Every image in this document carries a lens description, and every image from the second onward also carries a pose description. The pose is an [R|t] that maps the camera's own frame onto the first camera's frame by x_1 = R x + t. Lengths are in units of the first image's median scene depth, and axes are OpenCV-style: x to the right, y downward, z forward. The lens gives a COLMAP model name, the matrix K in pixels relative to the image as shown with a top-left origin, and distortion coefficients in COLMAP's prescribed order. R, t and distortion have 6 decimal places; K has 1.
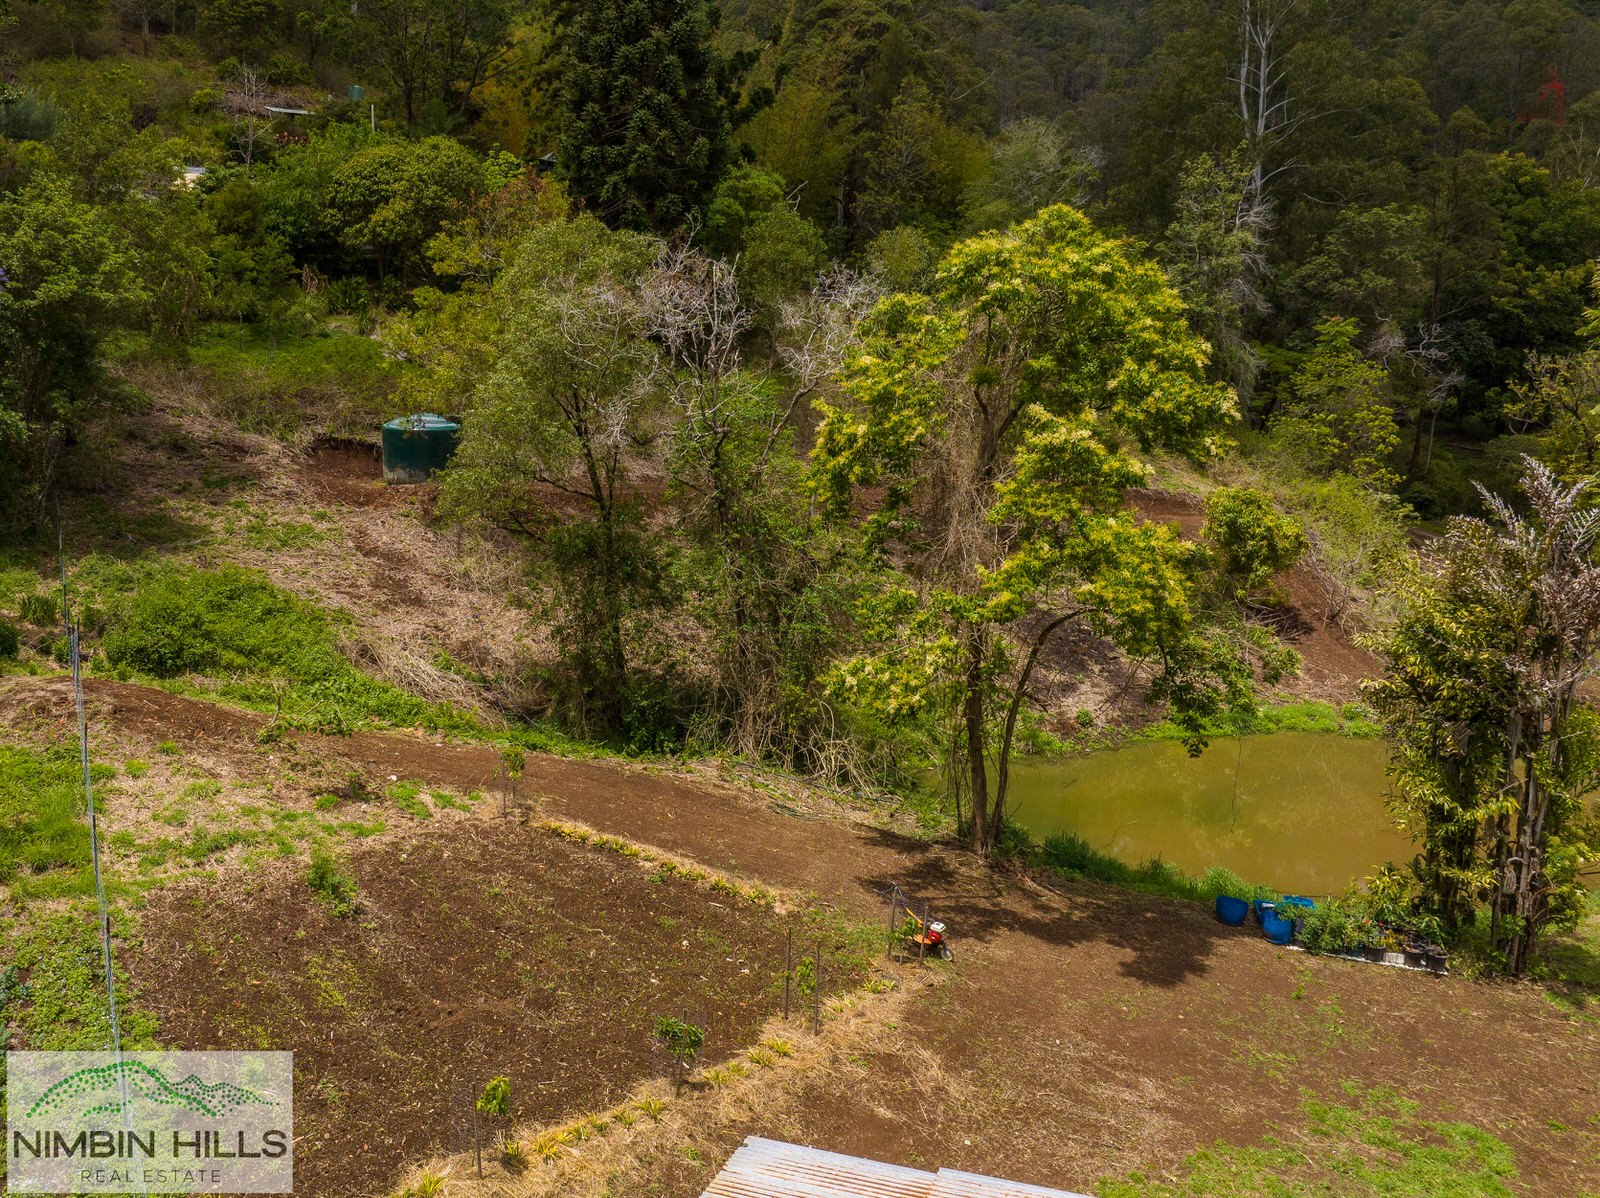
lens RADIAL K [[1319.7, 0, 662.2], [0, 1319.7, 498.7], [0, 0, 1]] dist [-0.020735, -0.009745]
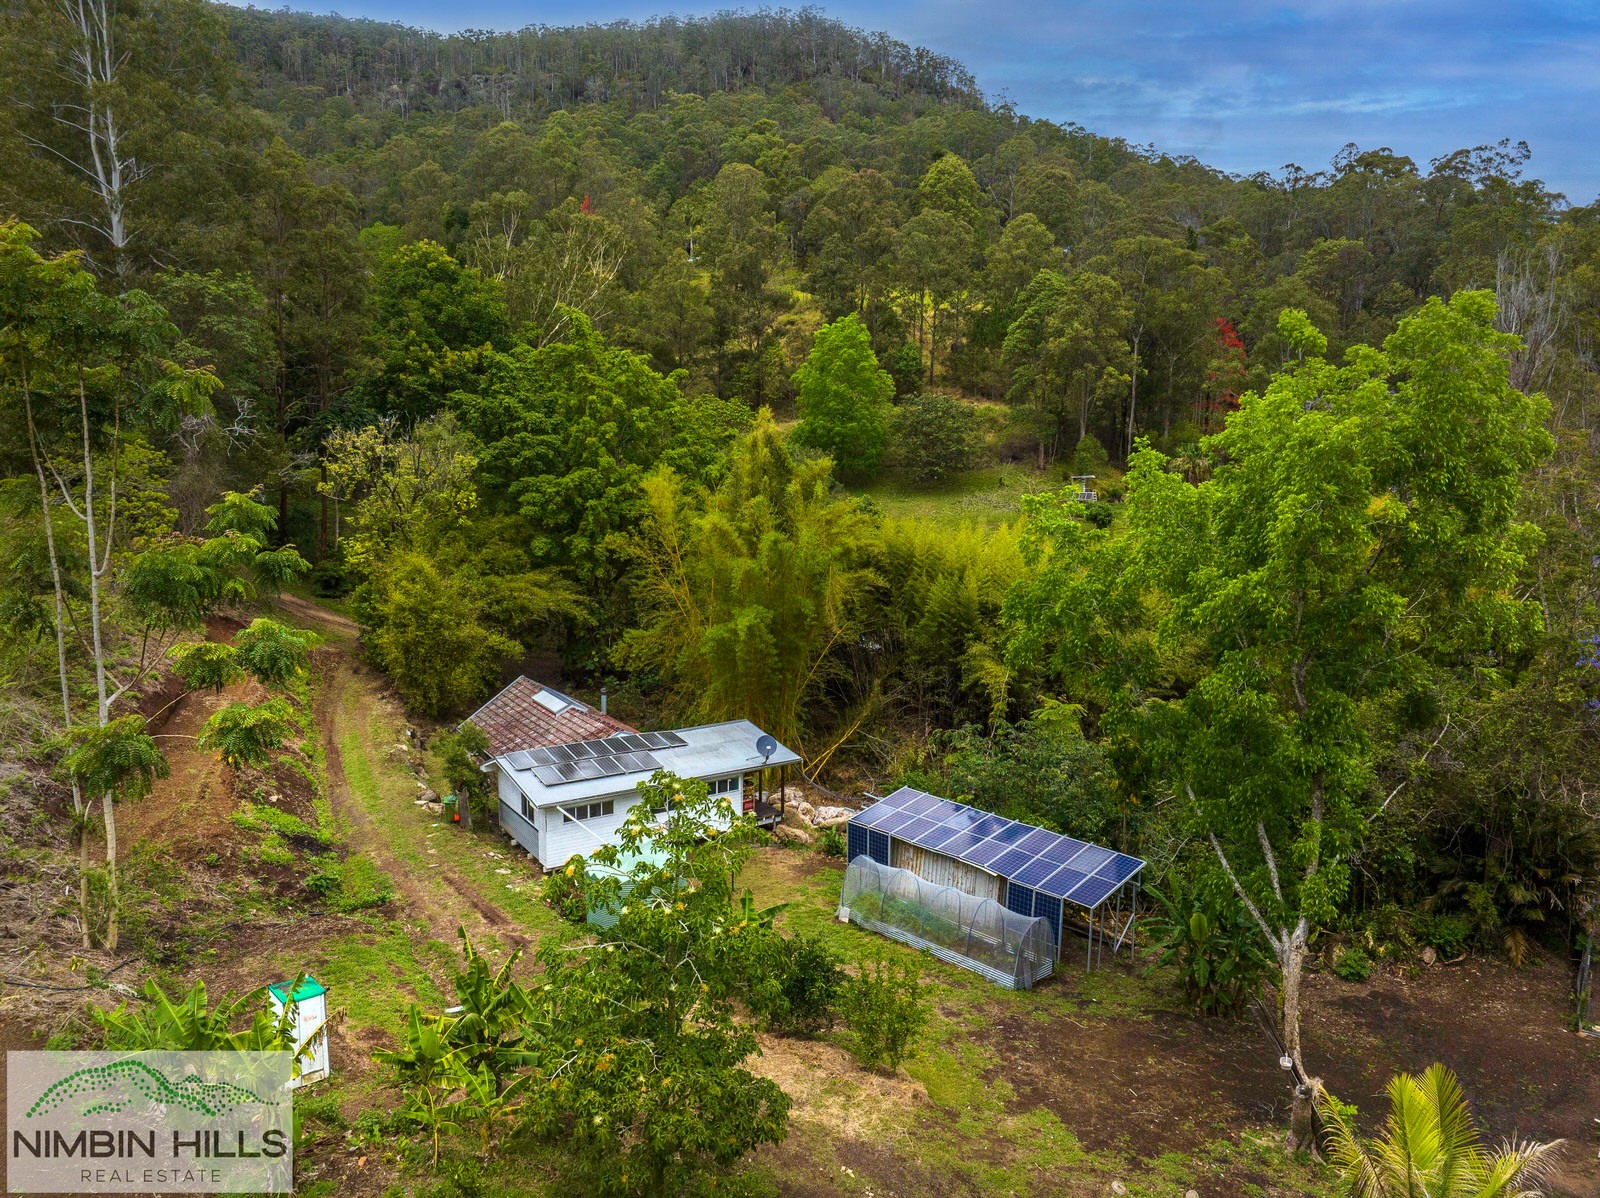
lens RADIAL K [[1125.9, 0, 808.5], [0, 1125.9, 580.4], [0, 0, 1]] dist [-0.029610, -0.034369]
pose [[0.774815, -0.084688, 0.626490, 0.896166], [0.071417, 0.996368, 0.046361, -0.028471], [-0.628141, 0.008821, 0.778050, 0.299766]]
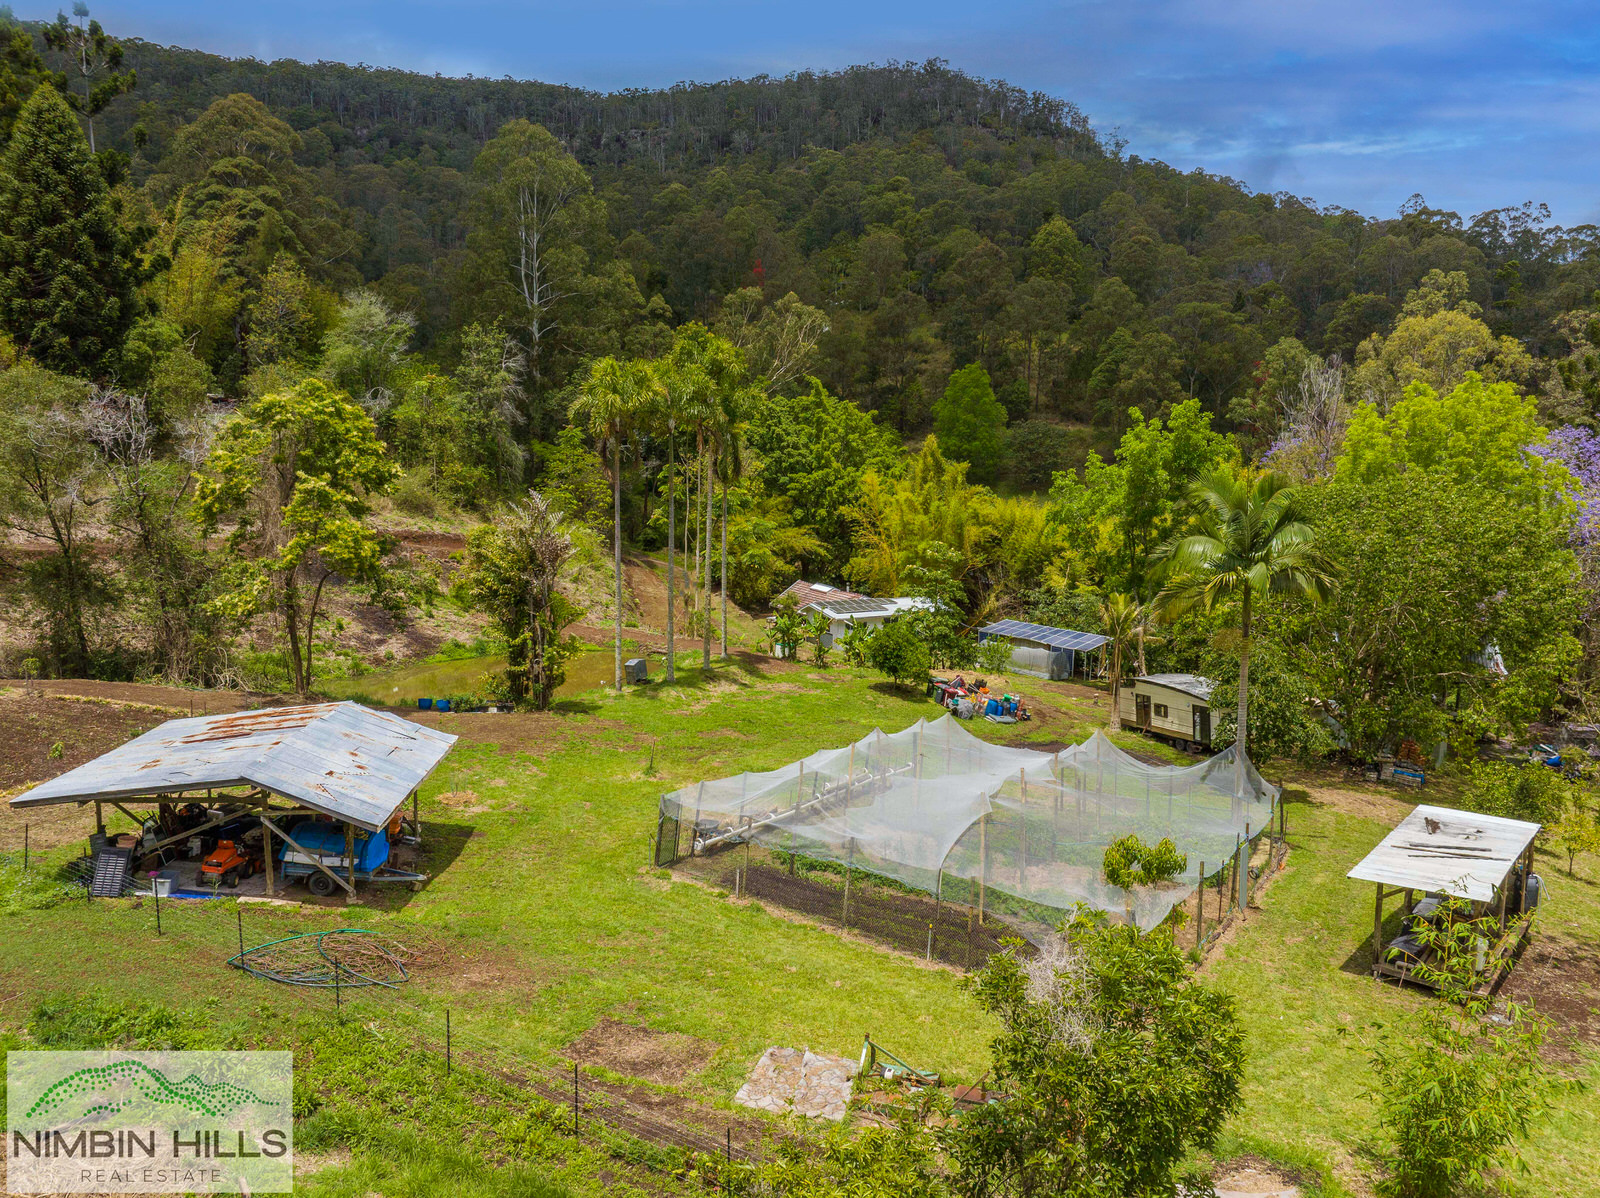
lens RADIAL K [[1126.3, 0, 805.2], [0, 1126.3, 588.4], [0, 0, 1]] dist [-0.061104, 0.034435]
pose [[0.836522, -0.070835, 0.543336, -0.024996], [0.063741, 0.997456, 0.031904, 0.080011], [-0.544214, 0.007945, 0.838909, -0.690702]]
